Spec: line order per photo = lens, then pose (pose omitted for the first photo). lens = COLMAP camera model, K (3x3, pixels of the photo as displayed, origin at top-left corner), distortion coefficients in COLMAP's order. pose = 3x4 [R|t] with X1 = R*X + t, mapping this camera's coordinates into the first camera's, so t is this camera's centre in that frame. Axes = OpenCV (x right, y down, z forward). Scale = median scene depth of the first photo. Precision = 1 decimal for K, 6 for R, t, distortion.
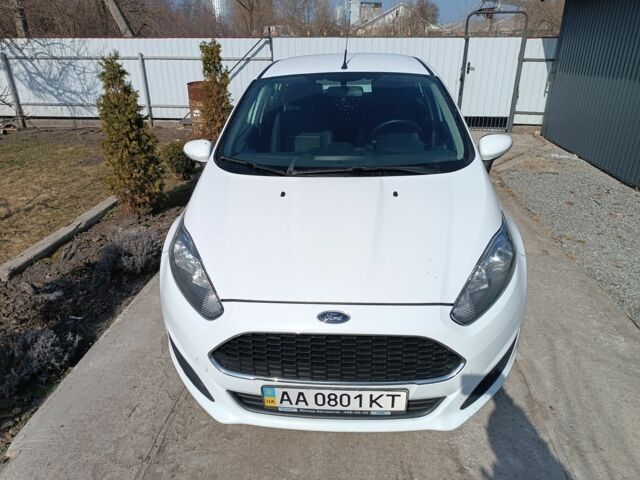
lens RADIAL K [[449.4, 0, 319.7], [0, 449.4, 237.9], [0, 0, 1]] dist [0.008704, -0.013780]
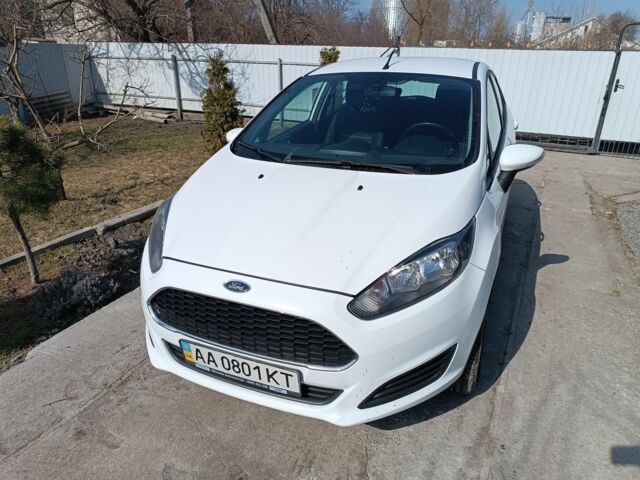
lens RADIAL K [[449.4, 0, 324.4], [0, 449.4, 238.4], [0, 0, 1]] dist [0.008704, -0.013780]
pose [[0.945020, 0.145021, -0.293097, 0.361671], [-0.152073, 0.988368, -0.001291, 0.024077], [0.289501, 0.045792, 0.956082, 0.026164]]
